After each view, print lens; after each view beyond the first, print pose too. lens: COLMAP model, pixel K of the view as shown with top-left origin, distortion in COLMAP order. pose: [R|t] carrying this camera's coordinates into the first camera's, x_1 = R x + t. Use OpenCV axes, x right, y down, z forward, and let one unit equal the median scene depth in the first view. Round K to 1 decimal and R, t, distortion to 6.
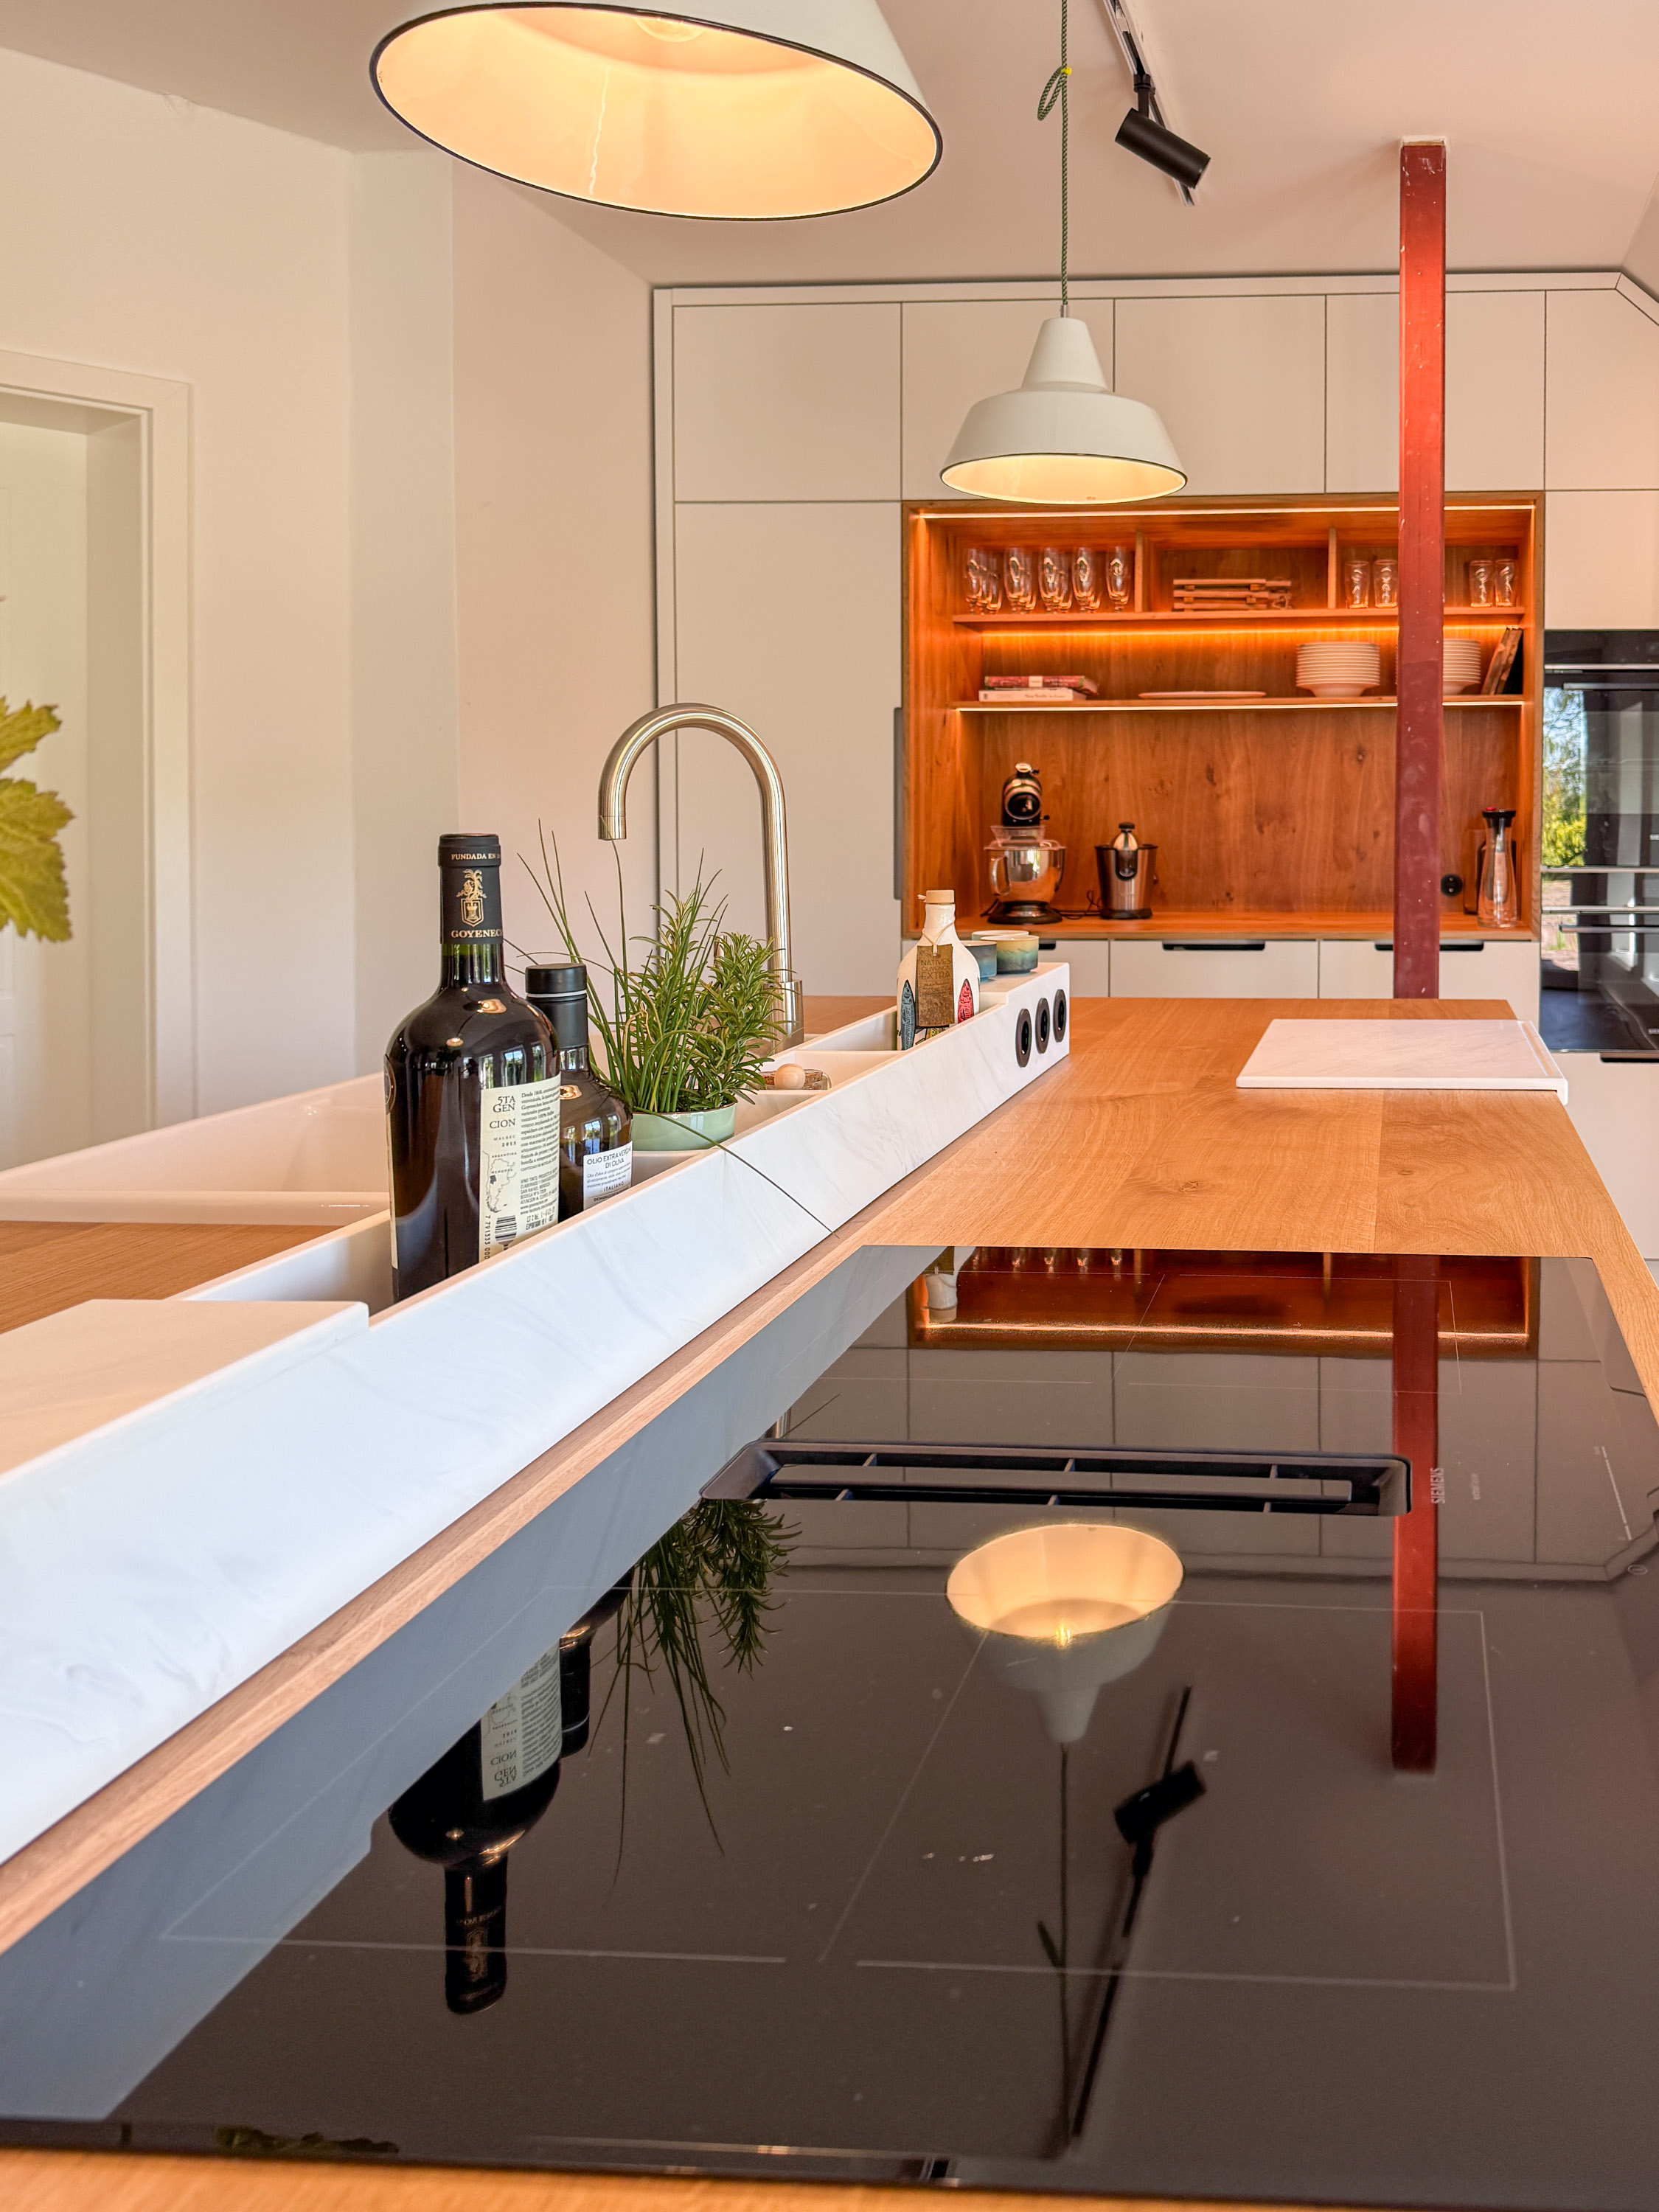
lens RADIAL K [[1696.5, 0, 1191.4], [0, 1696.5, 941.6], [0, 0, 1]] dist [0.106827, 0.000722]
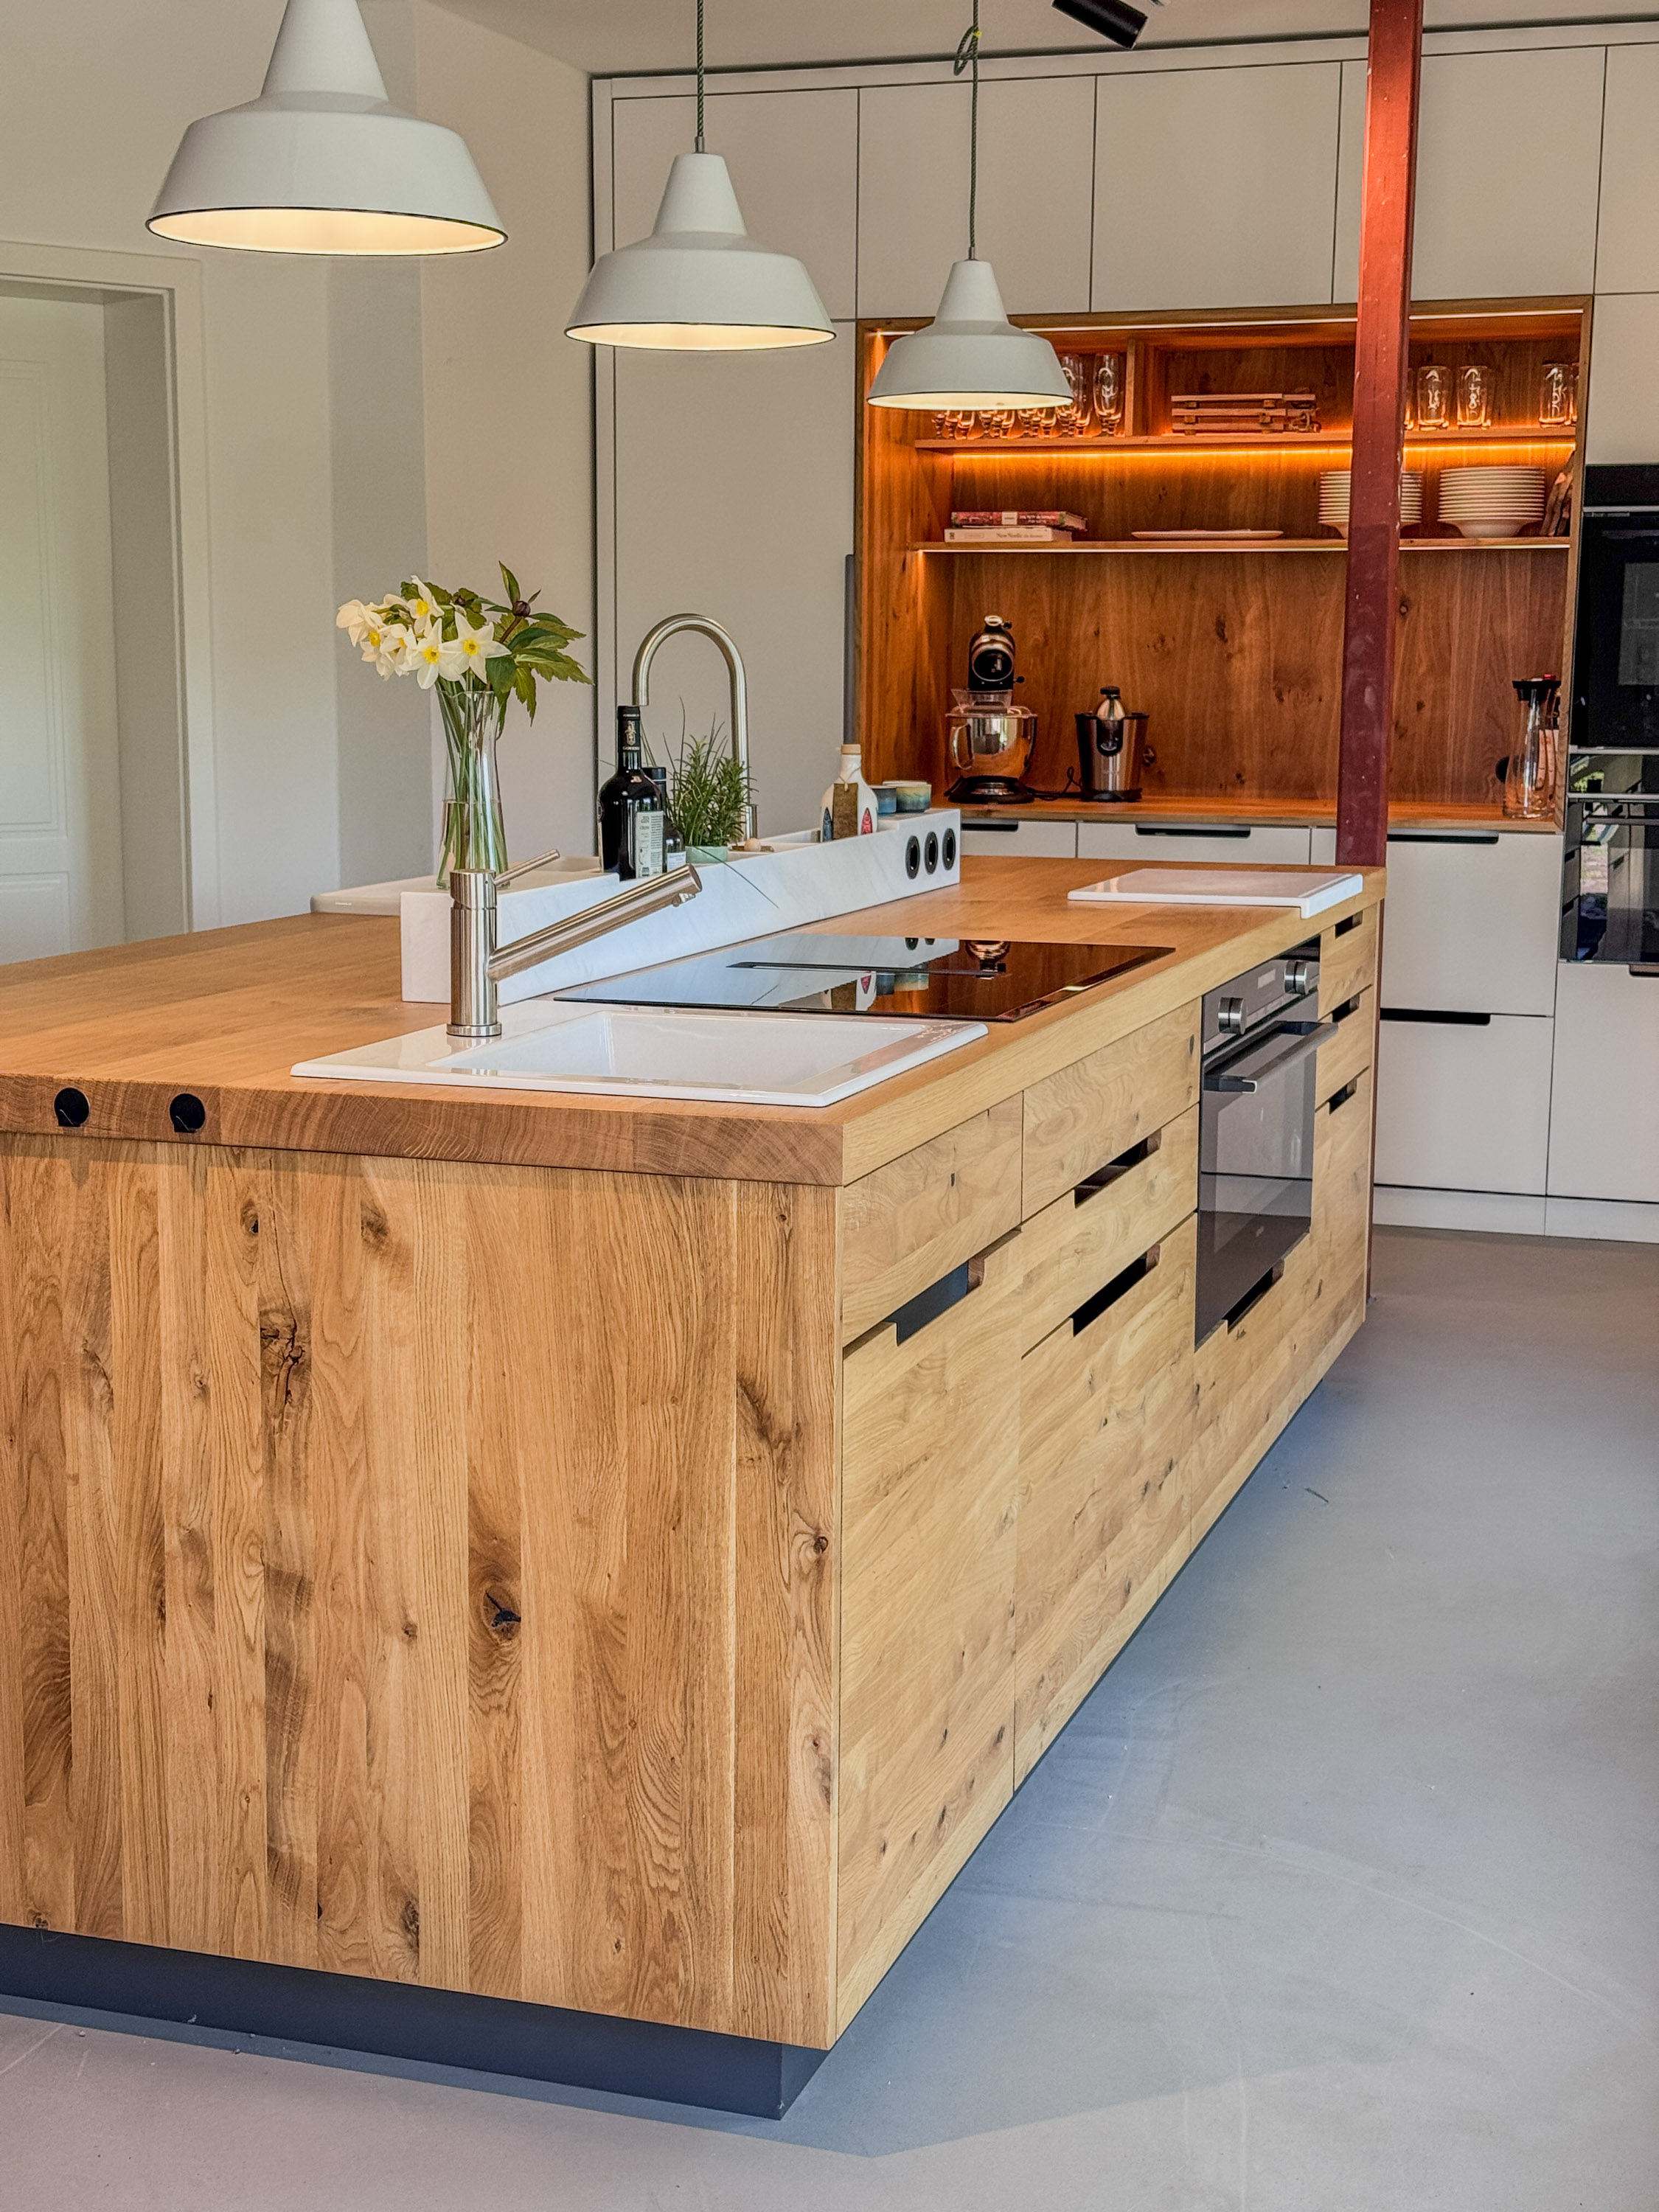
lens RADIAL K [[3143.2, 0, 836.6], [0, 3143.2, 1156.5], [0, 0, 1]] dist [0.143682, 0.014429]
pose [[0.982556, 0.044539, -0.180552, 0.123062], [-0.029265, 0.995831, 0.086395, 0.031258], [0.183647, -0.079604, 0.979764, -0.592468]]
